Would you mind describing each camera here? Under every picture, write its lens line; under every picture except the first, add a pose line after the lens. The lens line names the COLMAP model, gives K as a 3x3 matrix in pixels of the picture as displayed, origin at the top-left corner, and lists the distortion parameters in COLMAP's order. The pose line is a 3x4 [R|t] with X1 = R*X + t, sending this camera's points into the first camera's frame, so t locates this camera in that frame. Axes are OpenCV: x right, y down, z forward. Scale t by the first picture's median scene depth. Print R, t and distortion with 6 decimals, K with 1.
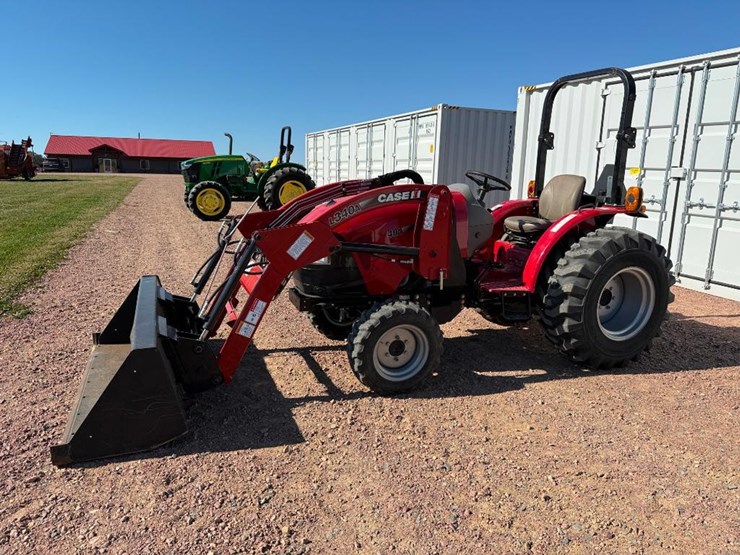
lens RADIAL K [[515.7, 0, 372.4], [0, 515.7, 277.8], [0, 0, 1]] dist [0.096748, -0.128437]
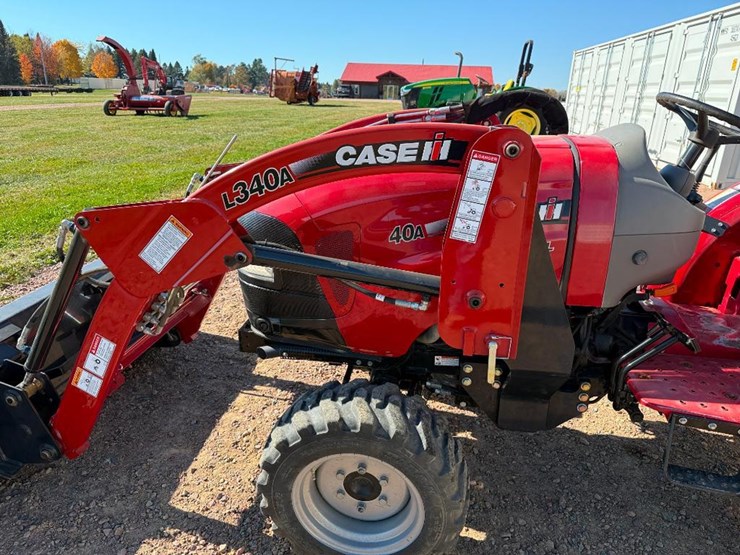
lens RADIAL K [[524.3, 0, 369.7], [0, 524.3, 276.7], [0, 0, 1]] dist [0.013409, -0.021129]
pose [[0.869759, 0.169925, -0.463297, 0.122547], [-0.110839, 0.982125, 0.152136, -0.061435], [0.480867, -0.080970, 0.873047, 0.311103]]
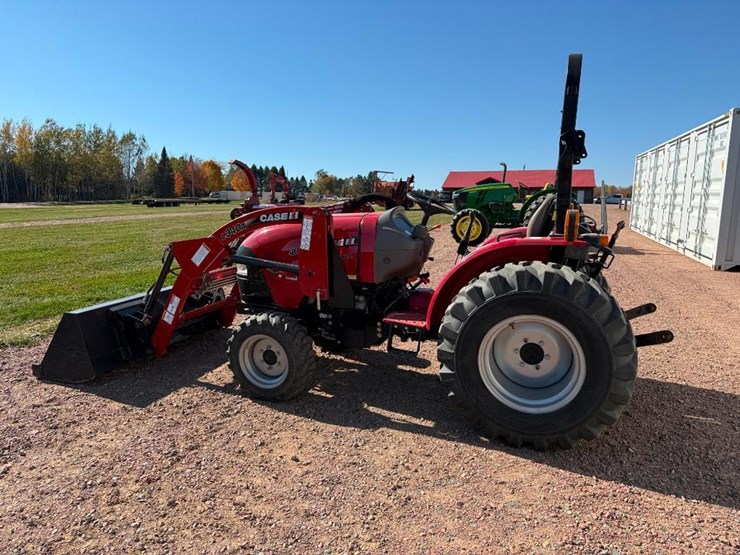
lens RADIAL K [[515.7, 0, 372.4], [0, 515.7, 277.8], [0, 0, 1]] dist [0.096748, -0.128437]
pose [[0.754497, 0.086902, -0.650525, 0.457174], [-0.122094, 0.992477, -0.009026, -0.022497], [0.644847, 0.086236, 0.759431, 0.156936]]
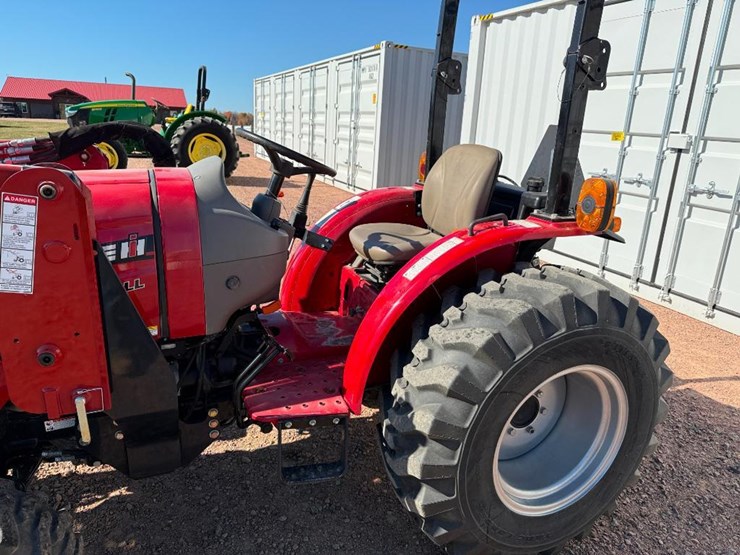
lens RADIAL K [[521.7, 0, 368.5], [0, 521.7, 275.7], [0, 0, 1]] dist [0.043658, -0.051455]
pose [[0.999504, 0.022840, 0.021686, 0.175991], [-0.024426, 0.996816, 0.075897, -0.071067], [-0.019883, -0.076389, 0.996880, 0.325968]]
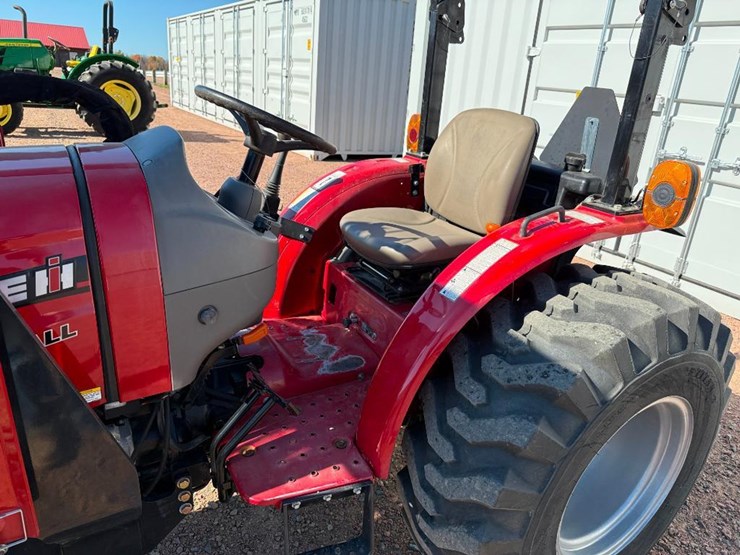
lens RADIAL K [[527.2, 0, 367.0], [0, 527.2, 277.9], [0, 0, 1]] dist [-0.002146, -0.001155]
pose [[0.987449, -0.006574, 0.157801, 0.141424], [-0.019239, 0.986686, 0.161493, -0.088373], [-0.156762, -0.162502, 0.974176, 0.399285]]
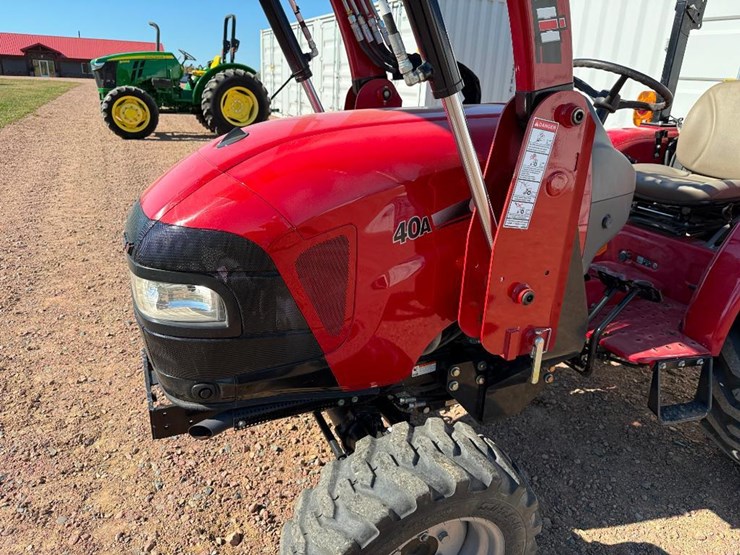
lens RADIAL K [[524.3, 0, 369.7], [0, 524.3, 276.7], [0, 0, 1]] dist [0.013409, -0.021129]
pose [[0.998362, 0.002721, 0.057147, -0.003587], [-0.011392, 0.988322, 0.151952, -0.057832], [-0.056066, -0.152354, 0.986734, 0.341175]]
